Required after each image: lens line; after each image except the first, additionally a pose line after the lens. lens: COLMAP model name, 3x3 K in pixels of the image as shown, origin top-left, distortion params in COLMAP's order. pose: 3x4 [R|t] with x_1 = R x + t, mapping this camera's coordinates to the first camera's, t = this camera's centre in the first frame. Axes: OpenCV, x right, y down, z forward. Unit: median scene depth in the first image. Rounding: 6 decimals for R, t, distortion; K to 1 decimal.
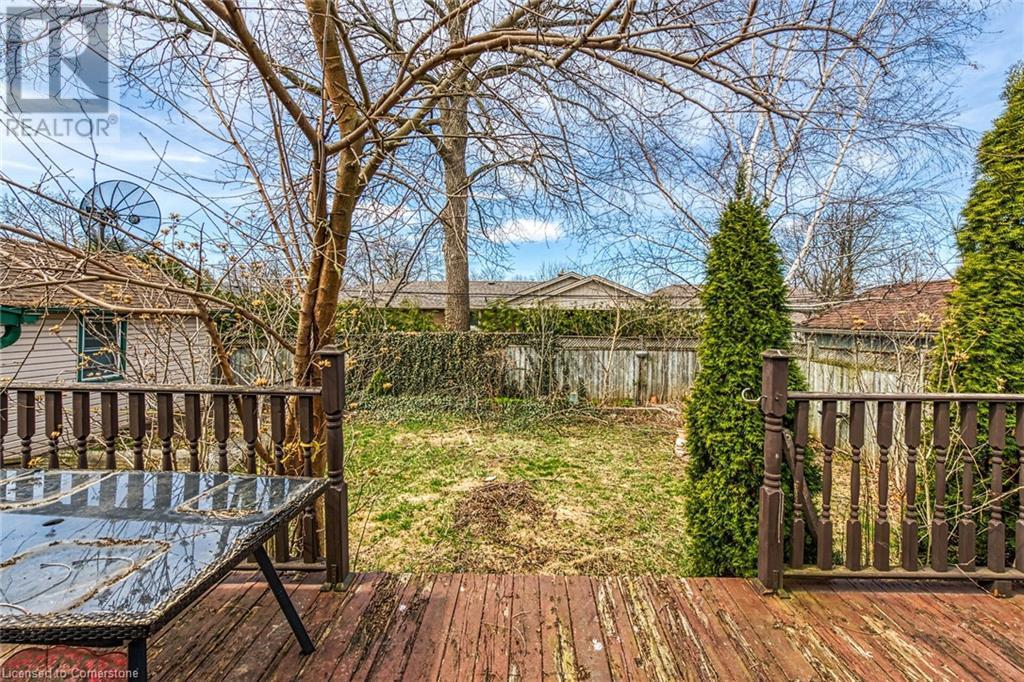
lens RADIAL K [[402.8, 0, 511.7], [0, 402.8, 324.3], [0, 0, 1]] dist [0.003183, 0.000044]
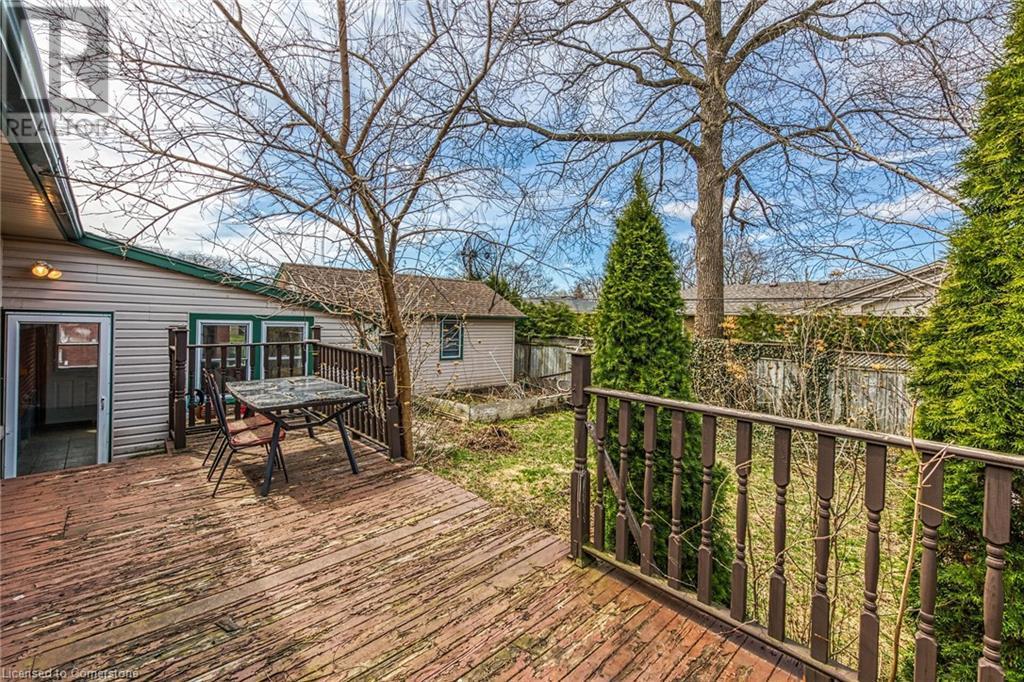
lens RADIAL K [[402.8, 0, 508.4], [0, 402.8, 337.2], [0, 0, 1]] dist [0.003183, 0.000044]
pose [[0.700856, 0.040971, -0.712125, 0.226892], [-0.031329, 0.999154, 0.026651, 0.002285], [0.712614, 0.003632, 0.701547, 0.012090]]
